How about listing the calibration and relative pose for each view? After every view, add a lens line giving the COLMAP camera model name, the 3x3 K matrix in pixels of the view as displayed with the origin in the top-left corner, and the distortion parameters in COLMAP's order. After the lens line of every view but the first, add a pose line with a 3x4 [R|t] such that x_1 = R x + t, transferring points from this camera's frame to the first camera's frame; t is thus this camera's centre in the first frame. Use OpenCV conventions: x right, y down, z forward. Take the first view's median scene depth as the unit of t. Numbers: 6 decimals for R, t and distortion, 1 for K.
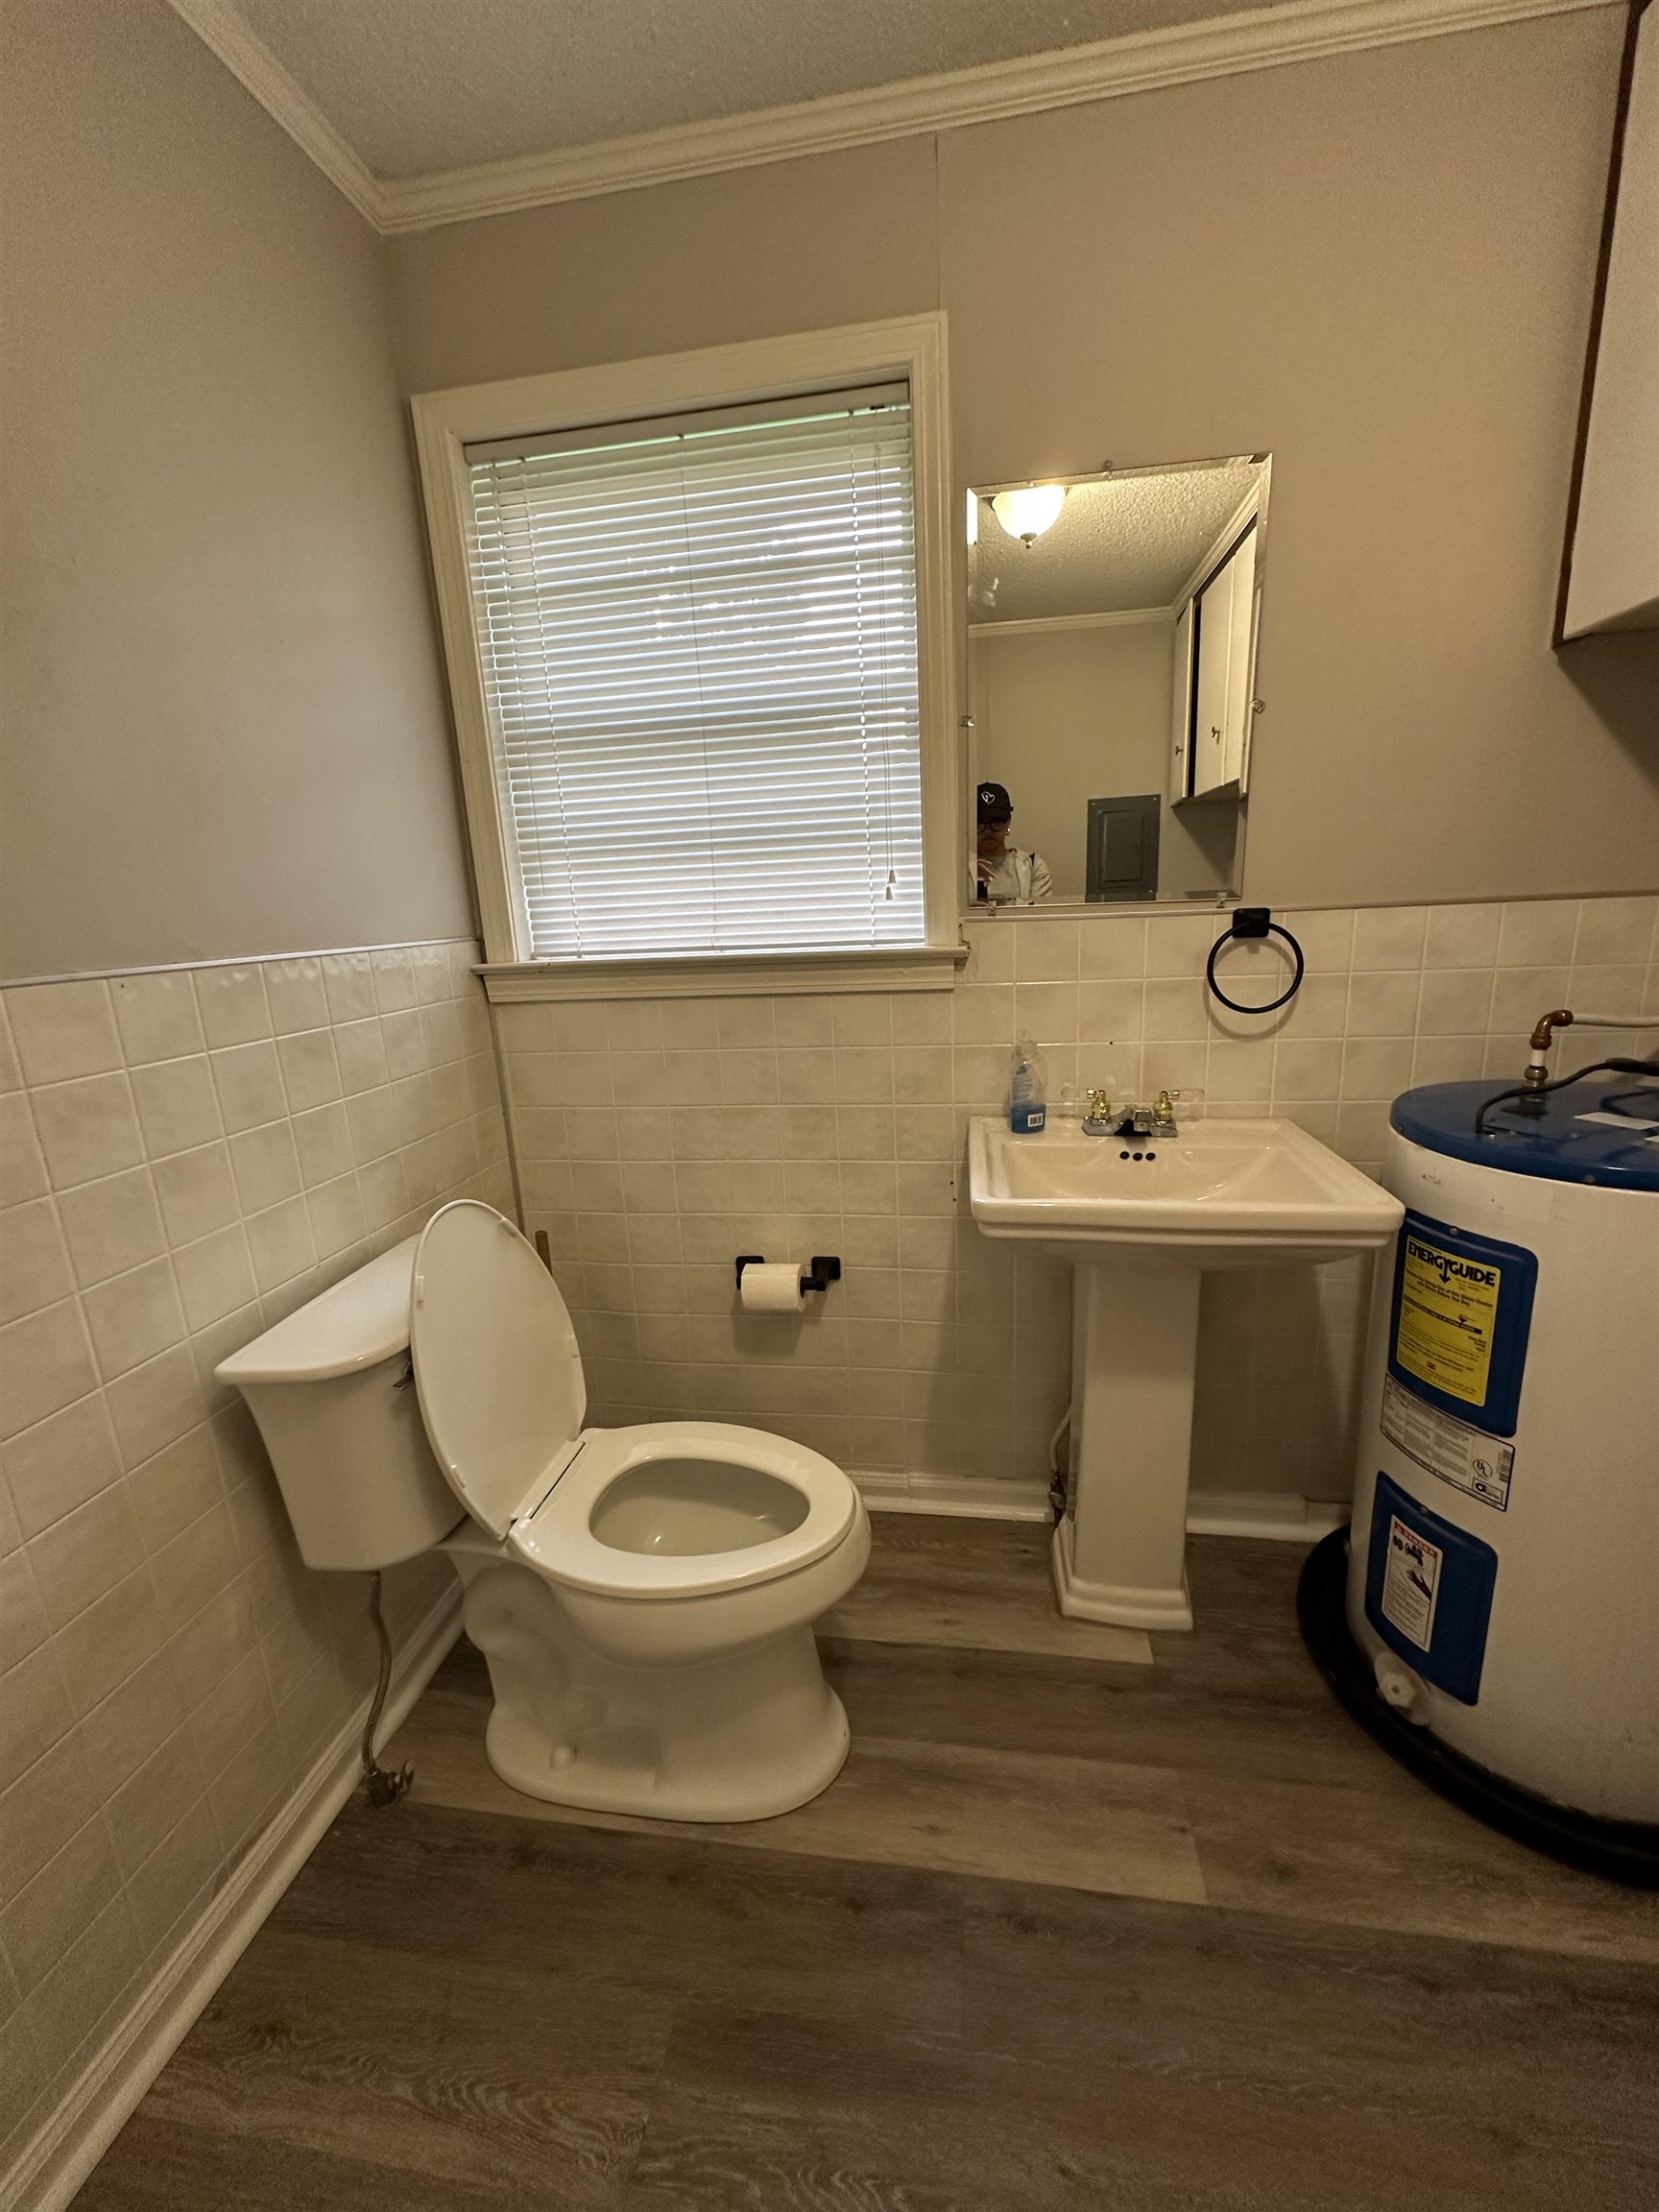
lens RADIAL K [[884.2, 0, 829.5], [0, 884.2, 1106.0], [0, 0, 1]] dist [-0.003690, 0.000303]
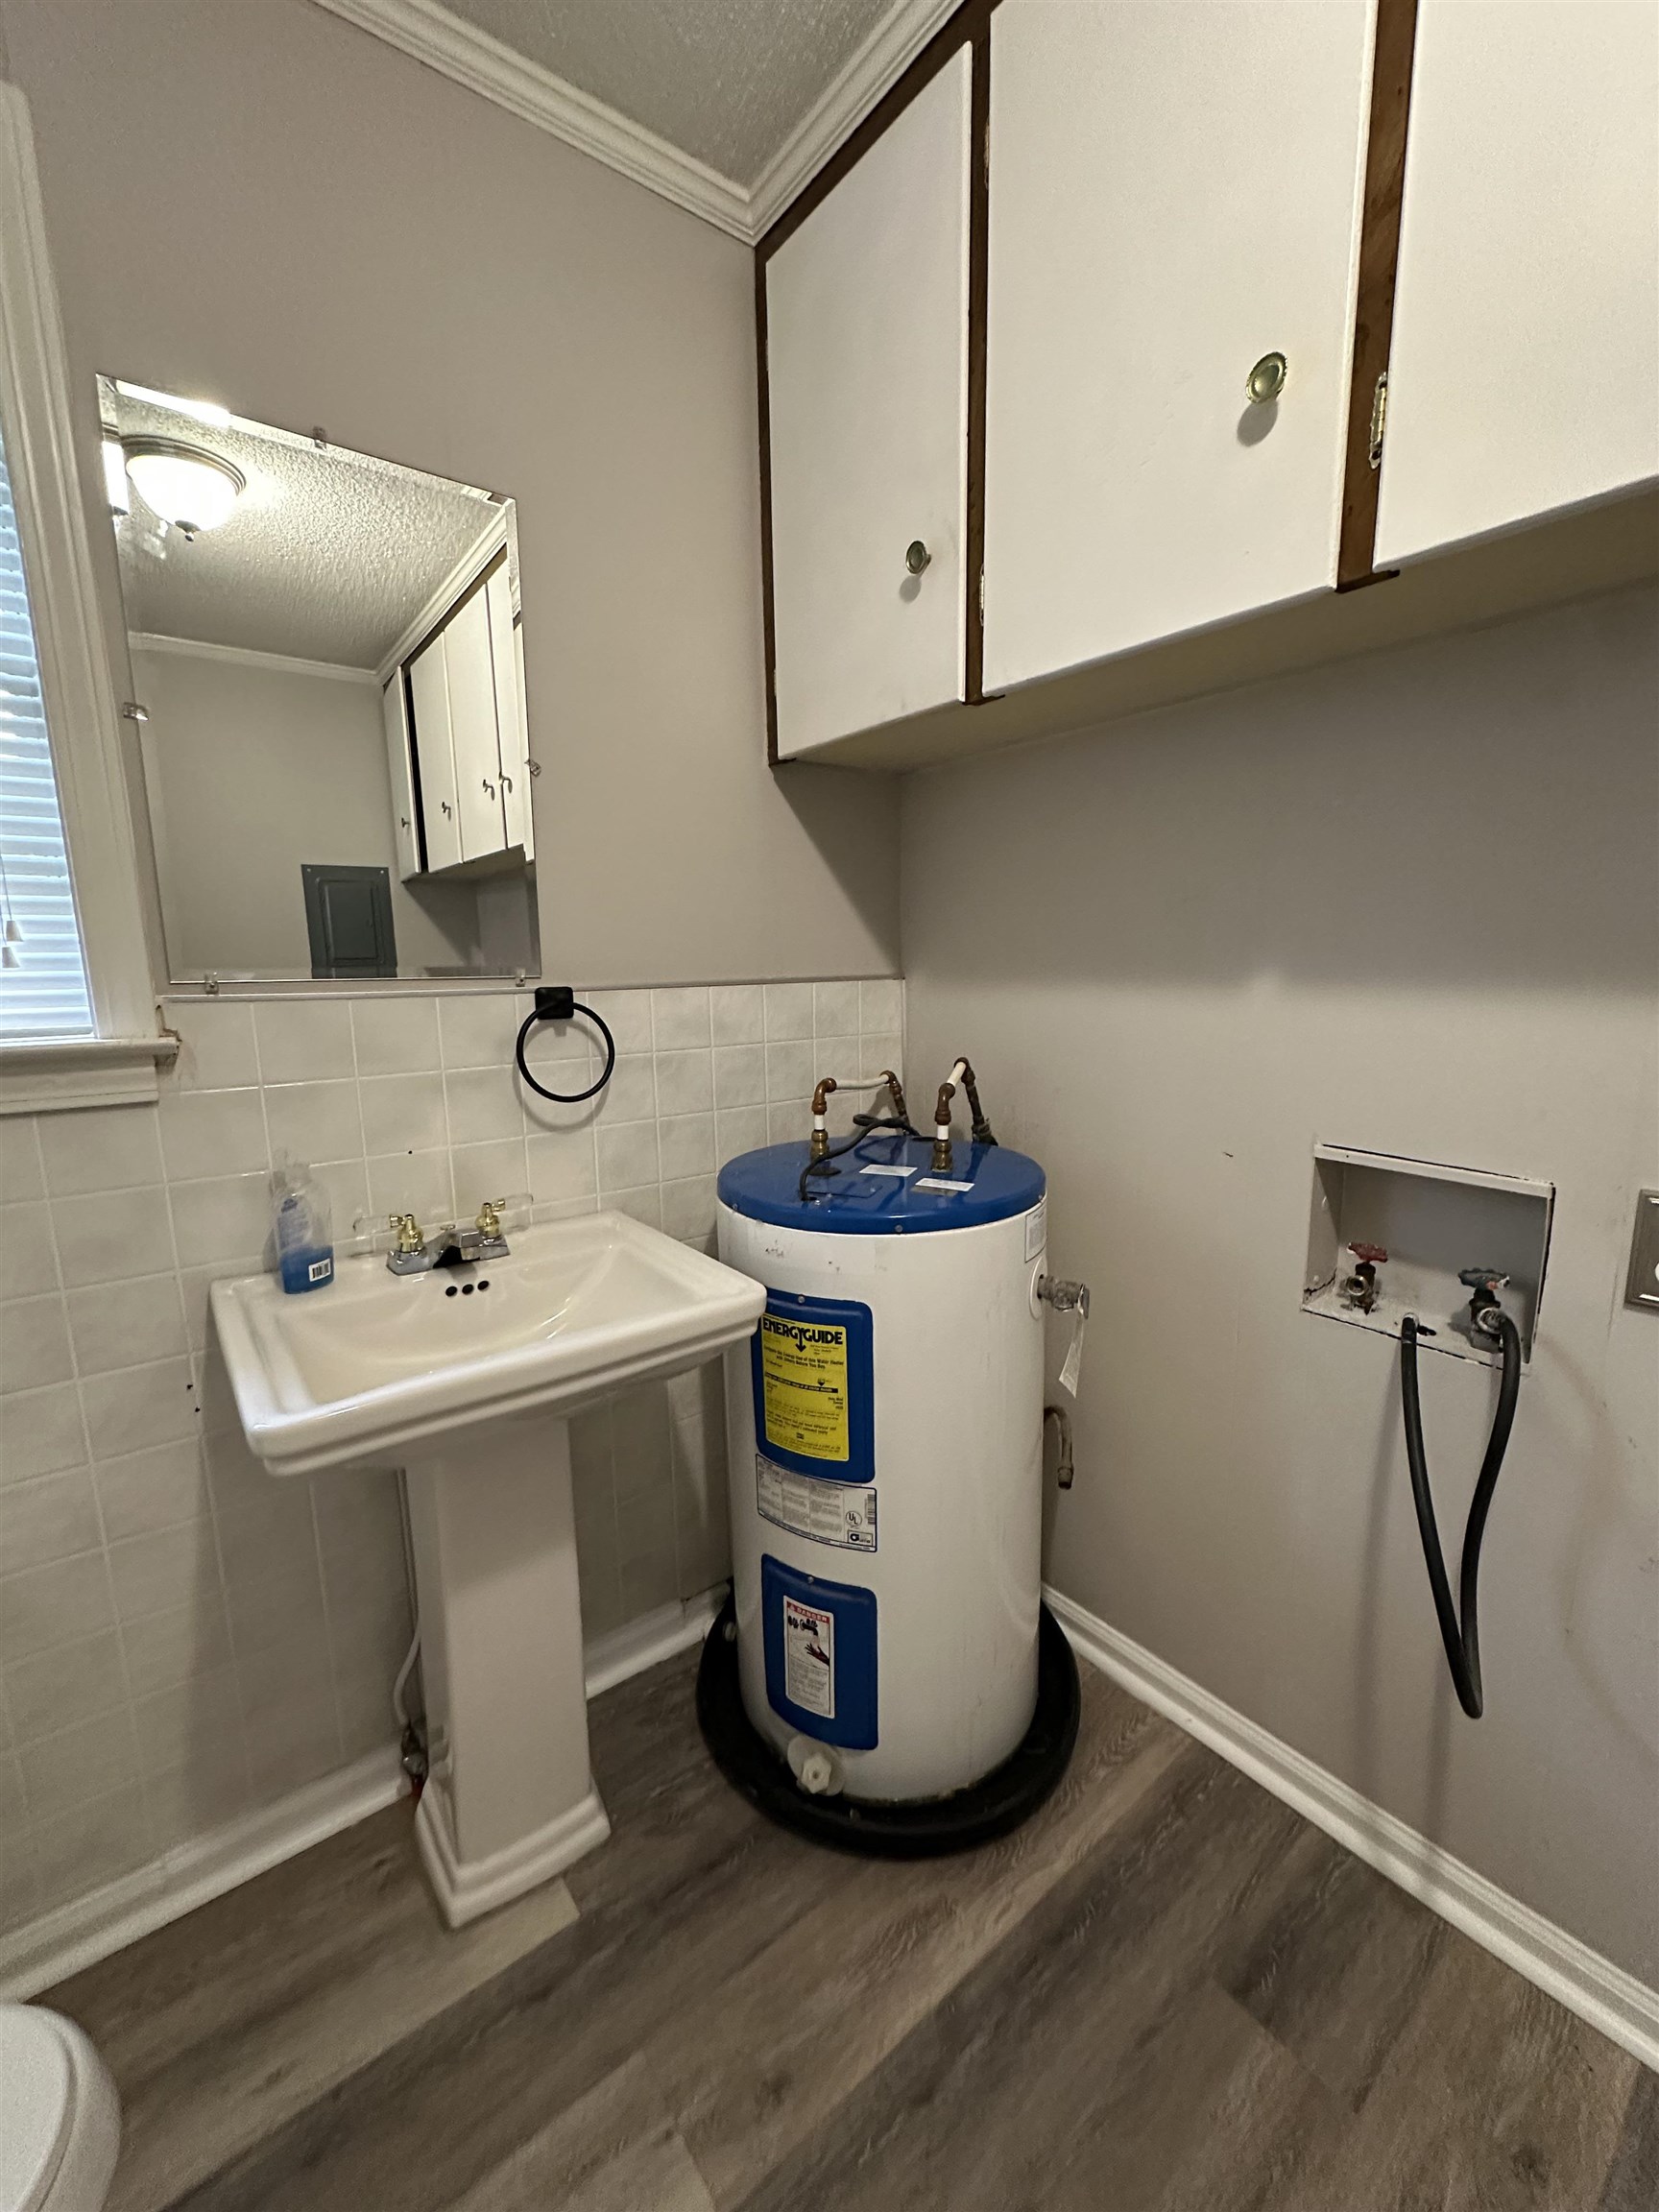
lens RADIAL K [[884.2, 0, 829.5], [0, 884.2, 1106.0], [0, 0, 1]] dist [-0.003690, 0.000303]
pose [[0.684856, -0.084043, 0.723816, 0.006573], [0.149750, 0.988357, -0.026930, -0.040460], [-0.713125, 0.126834, 0.689467, 0.208573]]
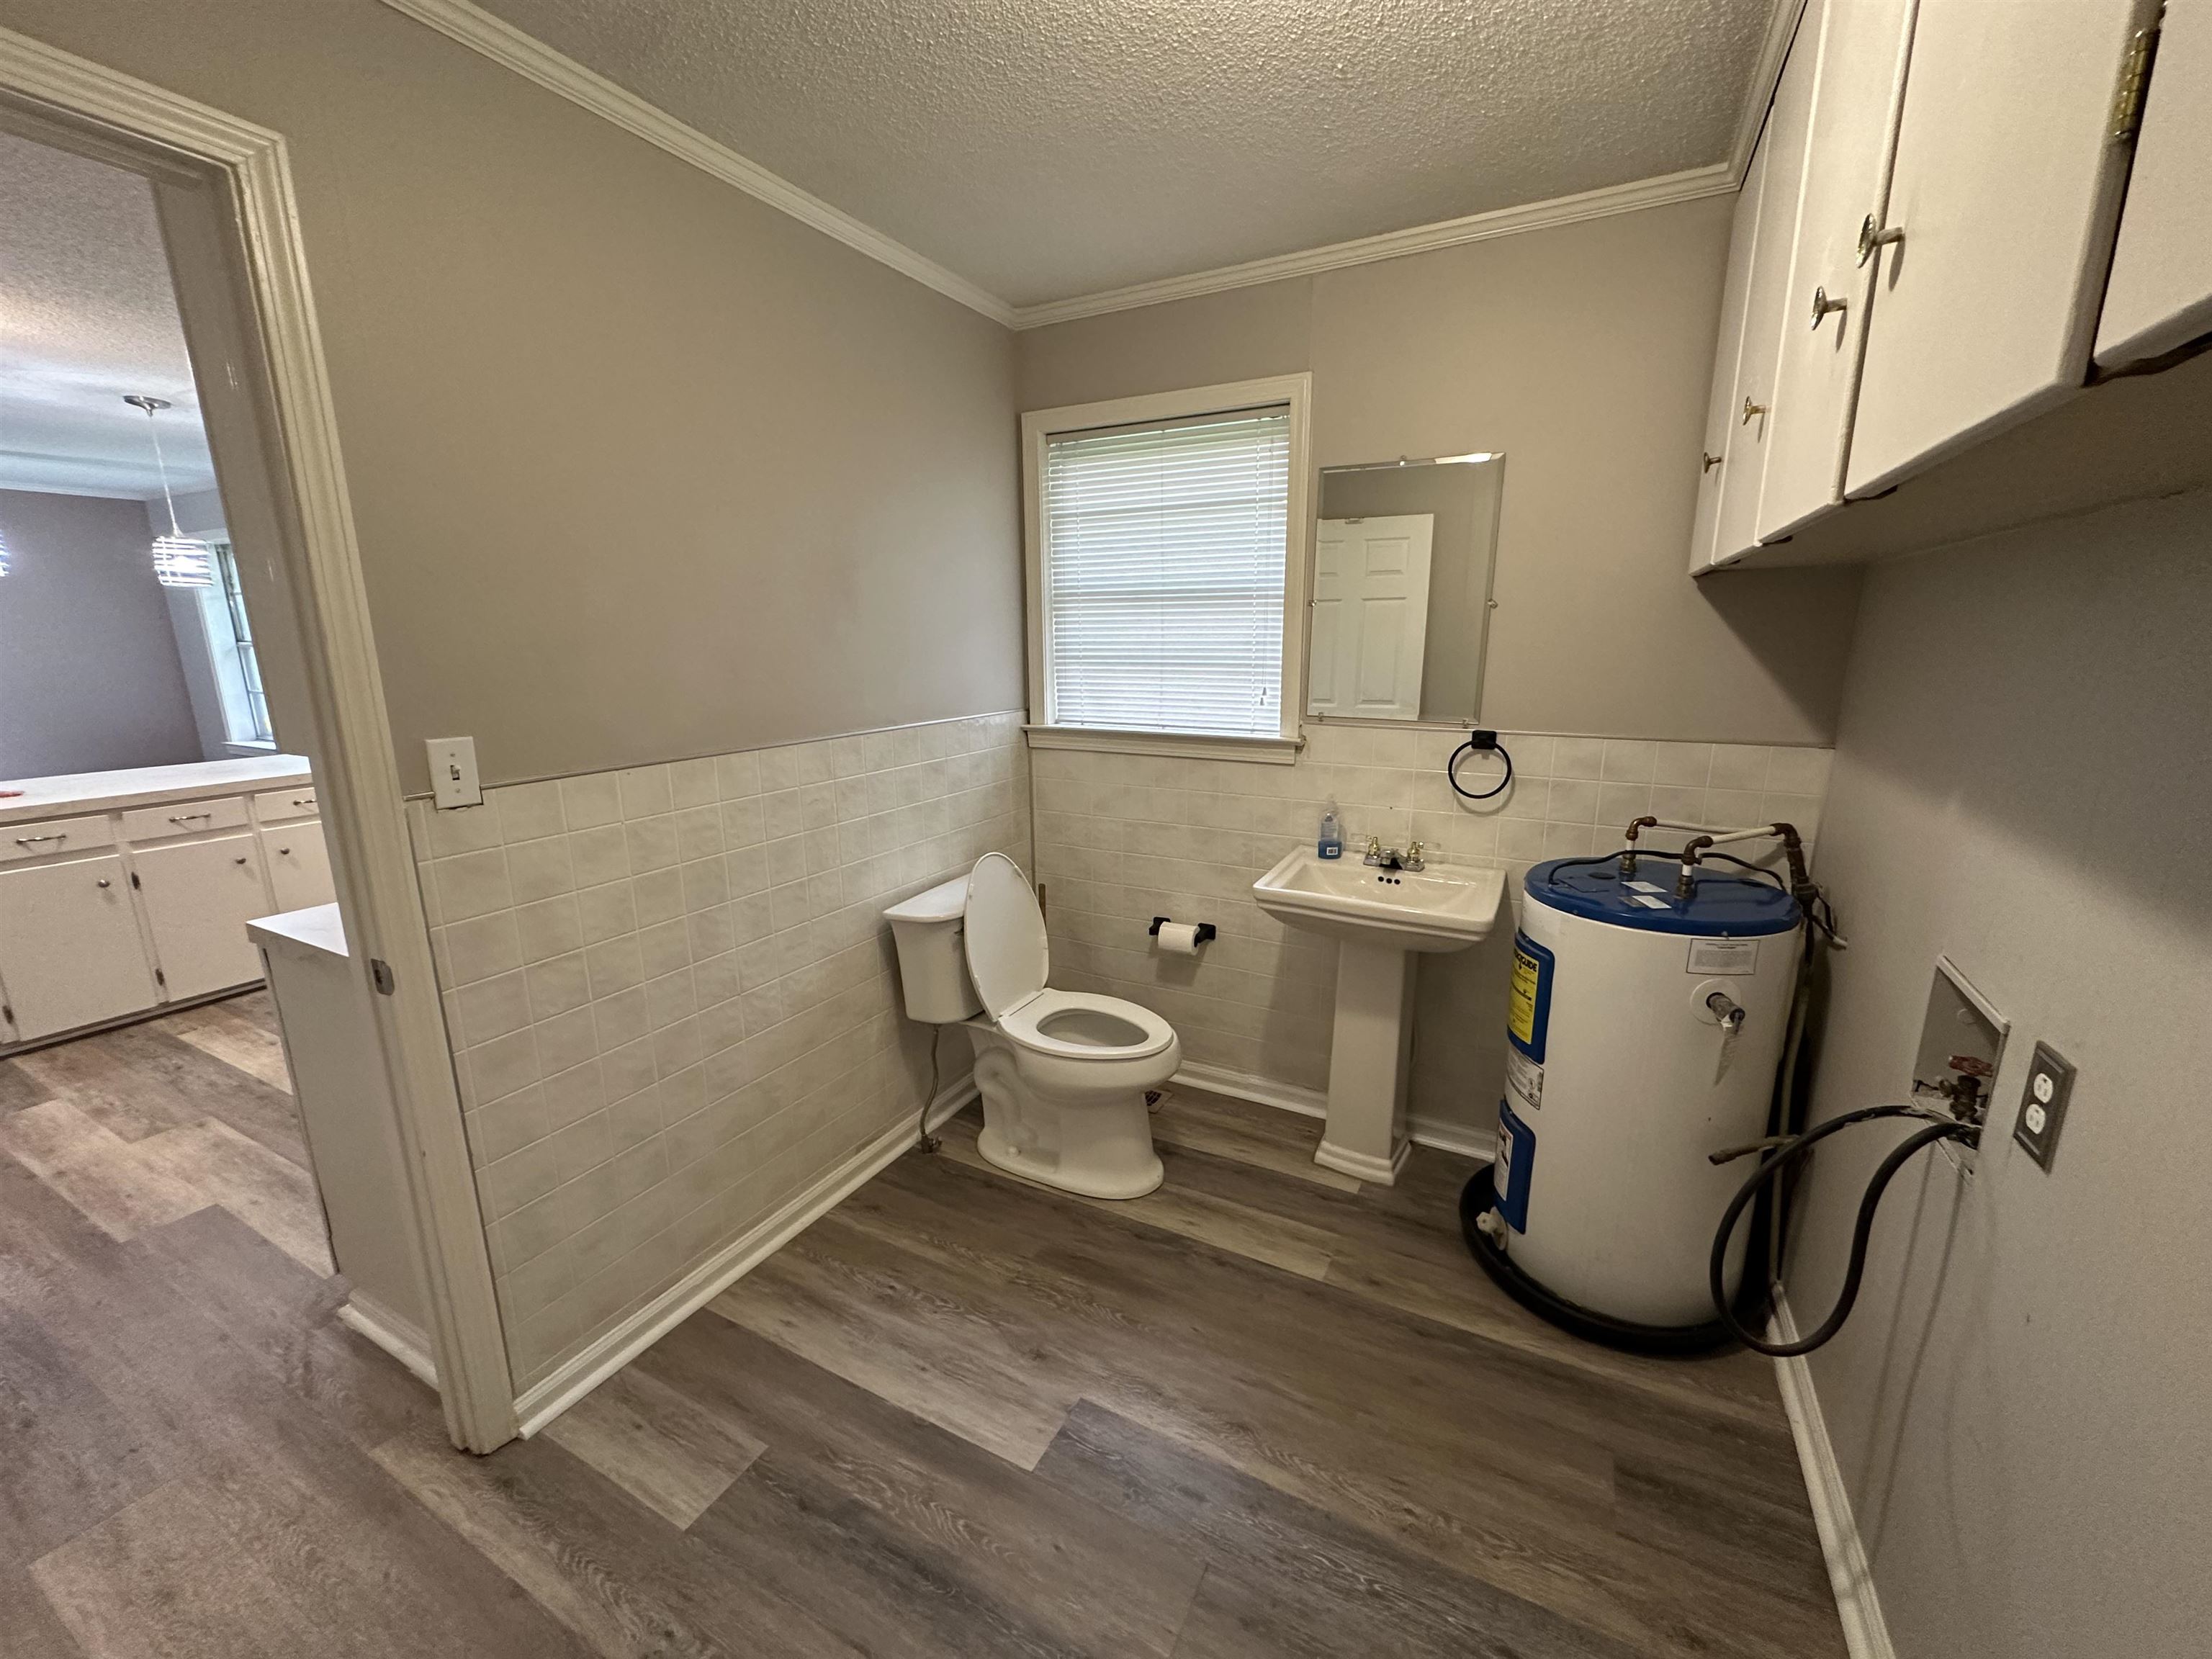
lens RADIAL K [[884.2, 0, 1106.0], [0, 884.2, 829.5], [0, 0, 1]] dist [-0.003690, 0.000303]
pose [[0.945094, 0.110556, -0.307530, 0.381734], [-0.111197, 0.993678, 0.015496, -0.002597], [0.307299, 0.019551, 0.951412, -0.734948]]
